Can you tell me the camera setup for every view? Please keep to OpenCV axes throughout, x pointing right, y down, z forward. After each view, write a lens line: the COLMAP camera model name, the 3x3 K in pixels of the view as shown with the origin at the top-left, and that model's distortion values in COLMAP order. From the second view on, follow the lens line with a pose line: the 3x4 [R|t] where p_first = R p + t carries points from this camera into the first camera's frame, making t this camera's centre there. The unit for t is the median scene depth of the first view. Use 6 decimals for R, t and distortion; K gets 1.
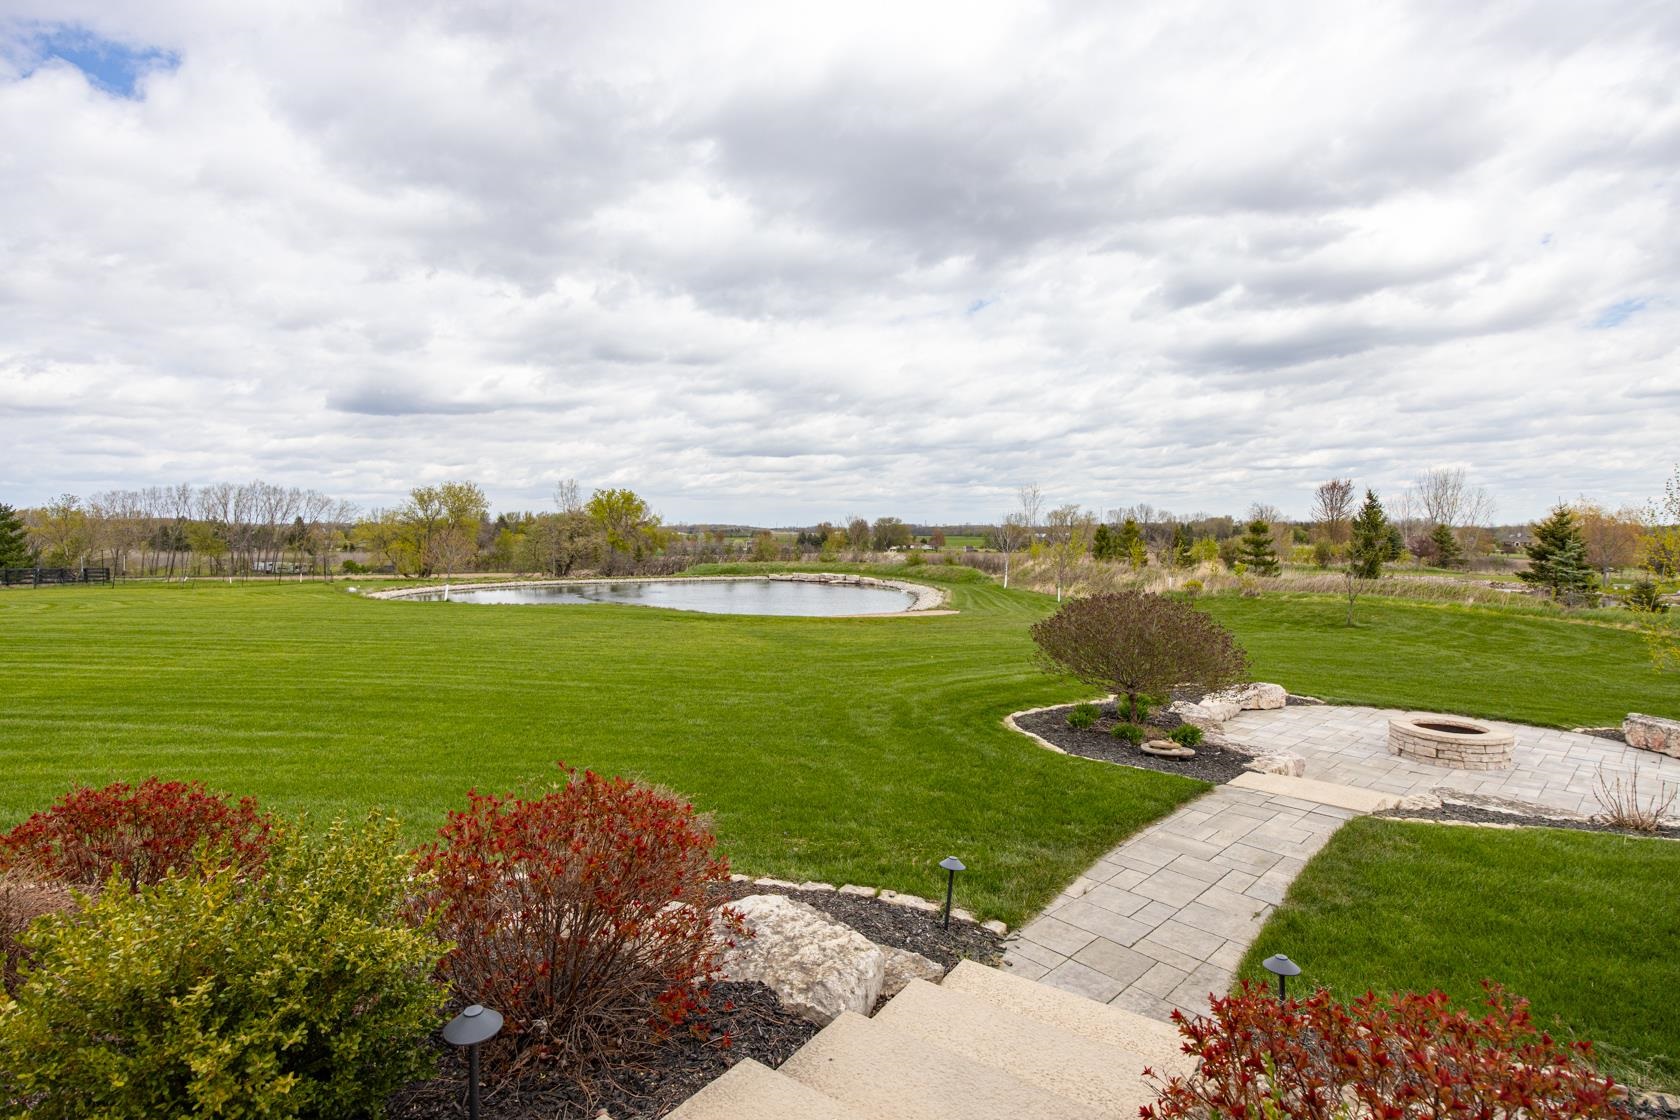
lens RADIAL K [[771.3, 0, 855.9], [0, 771.3, 557.6], [0, 0, 1]] dist [-0.017577, 0.001810]
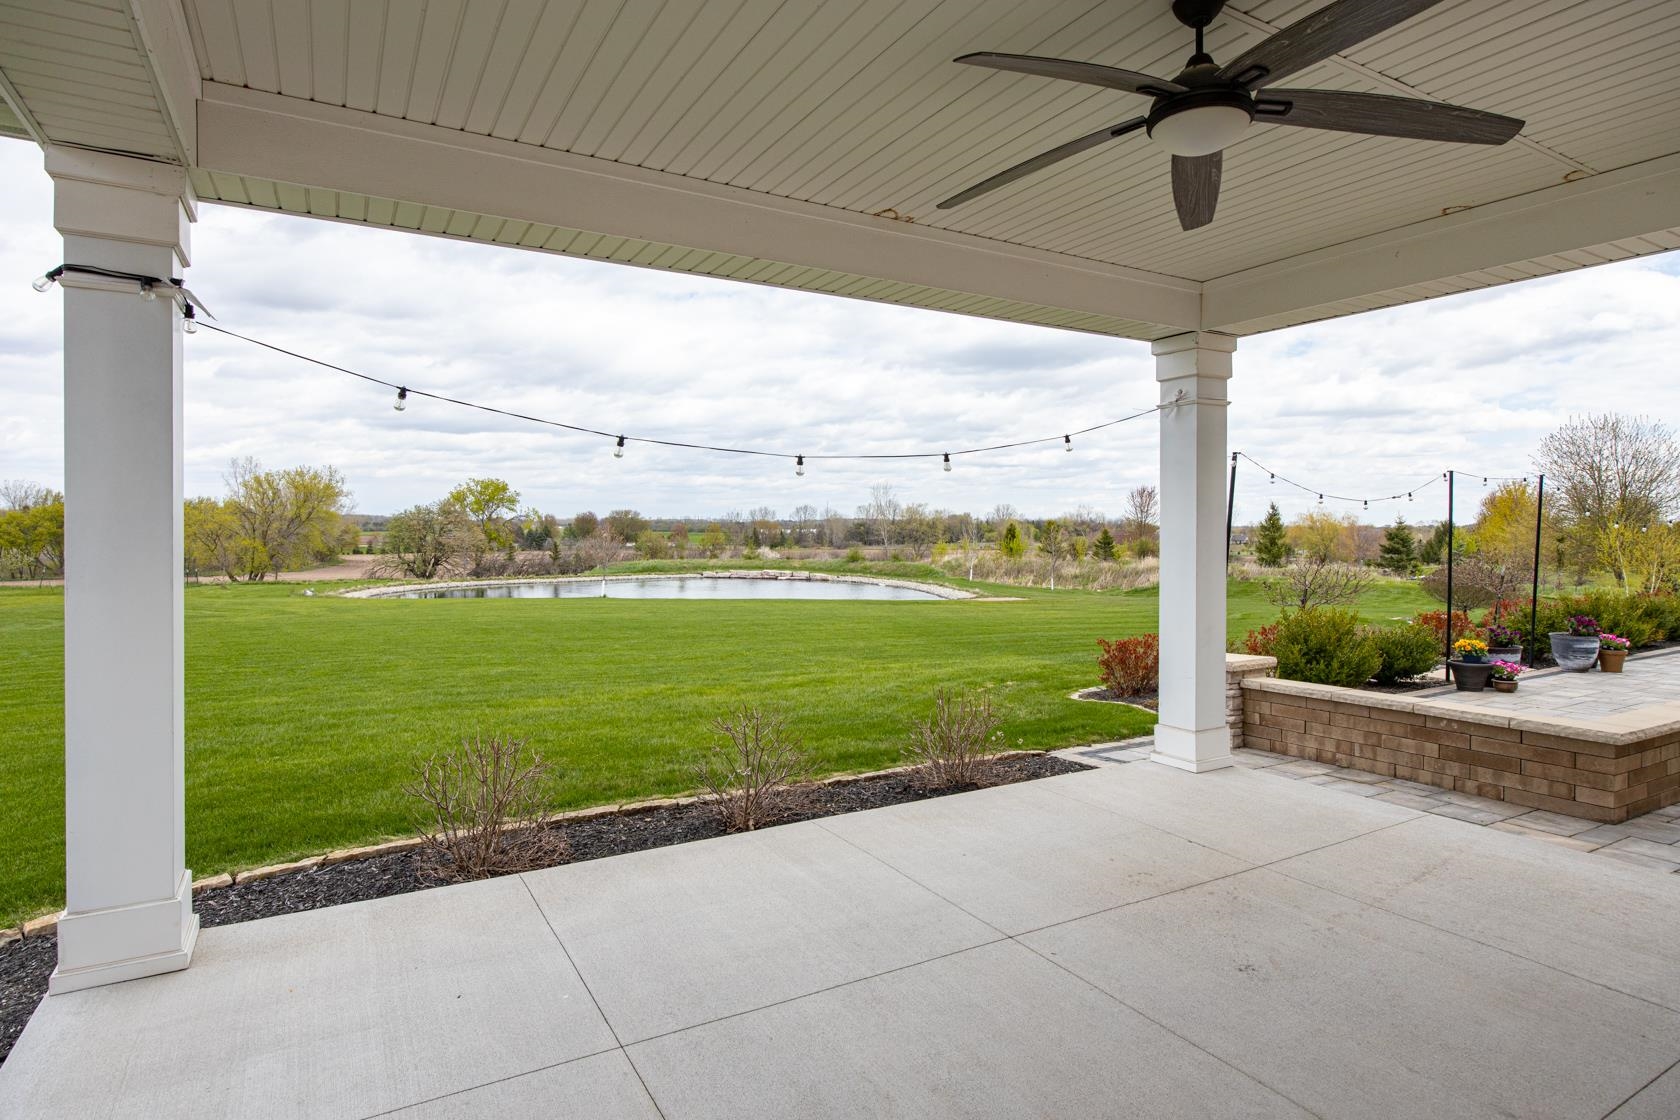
lens RADIAL K [[898.3, 0, 833.0], [0, 898.3, 546.0], [0, 0, 1]] dist [-0.002492, 0.000091]
pose [[0.940217, 0.000667, 0.340574, -0.086287], [0.003263, 0.999935, -0.010967, 0.000493], [-0.340560, 0.011423, 0.940154, -0.033352]]
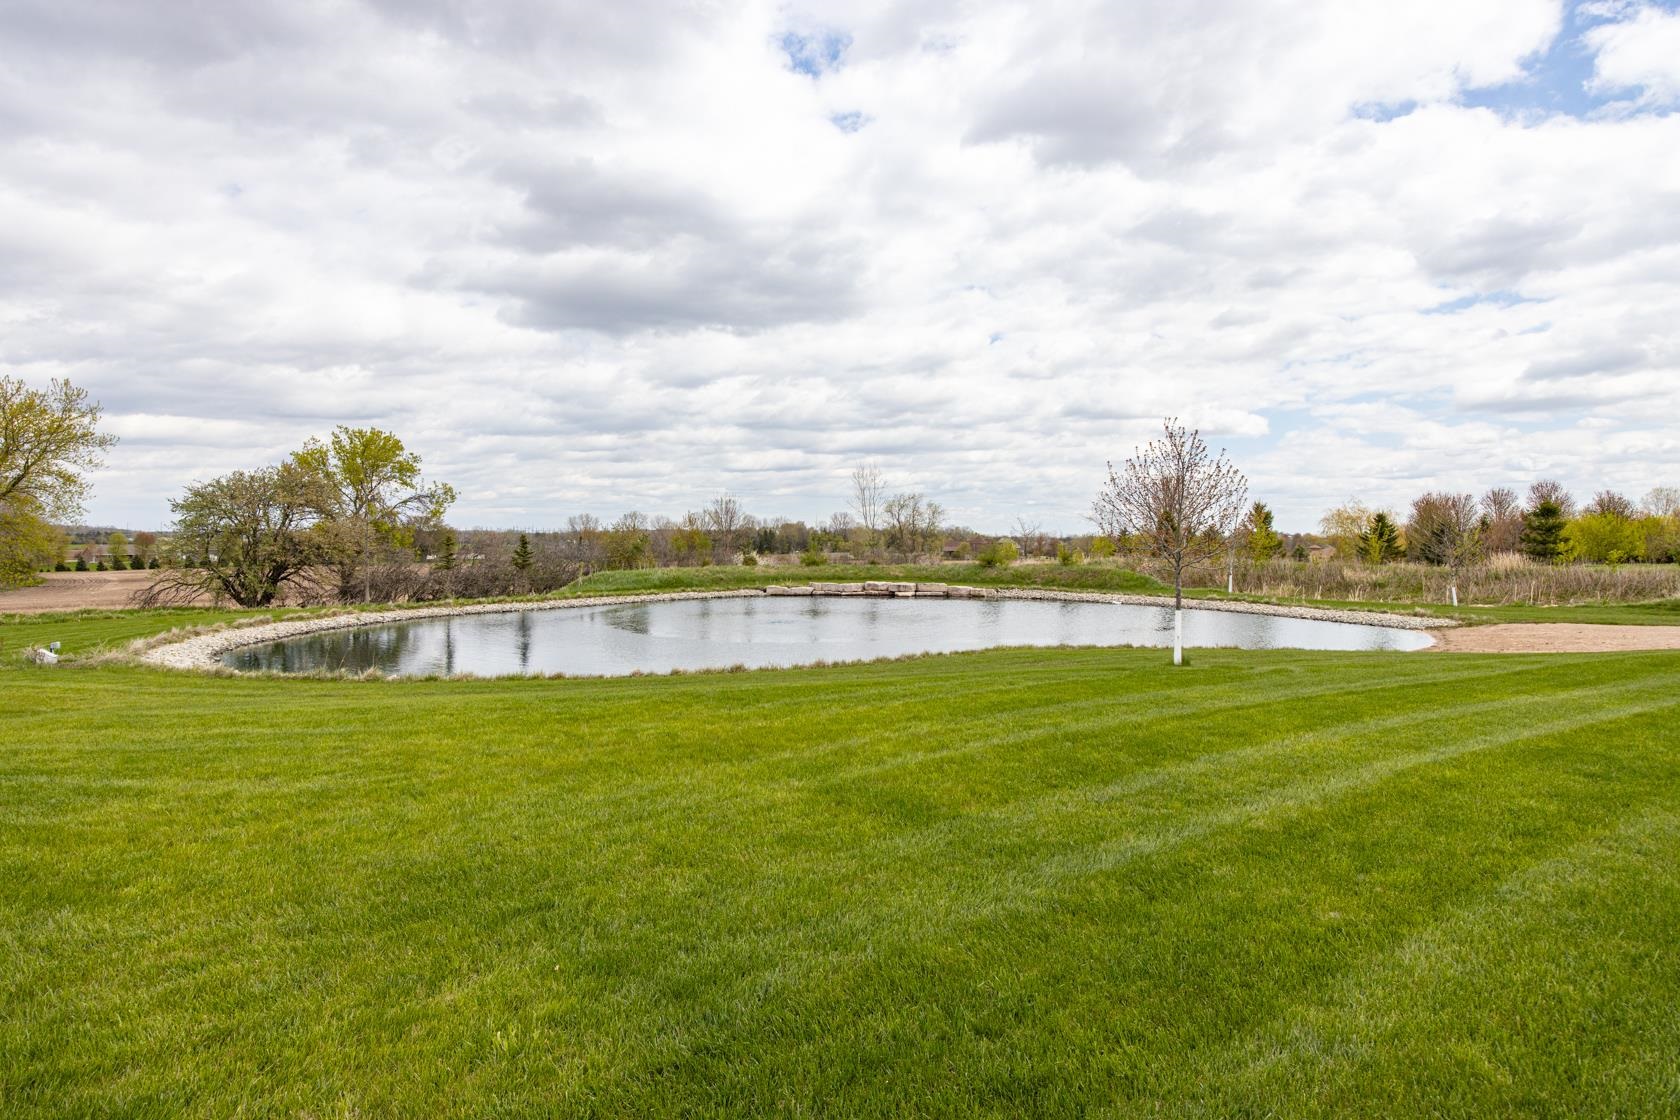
lens RADIAL K [[898.9, 0, 842.7], [0, 898.9, 550.7], [0, 0, 1]] dist [-0.007835, -0.000734]
pose [[0.821263, 0.000043, 0.570550, -0.115803], [0.013579, 0.999715, -0.019620, 0.002122], [-0.570388, 0.023861, 0.821029, 0.096516]]
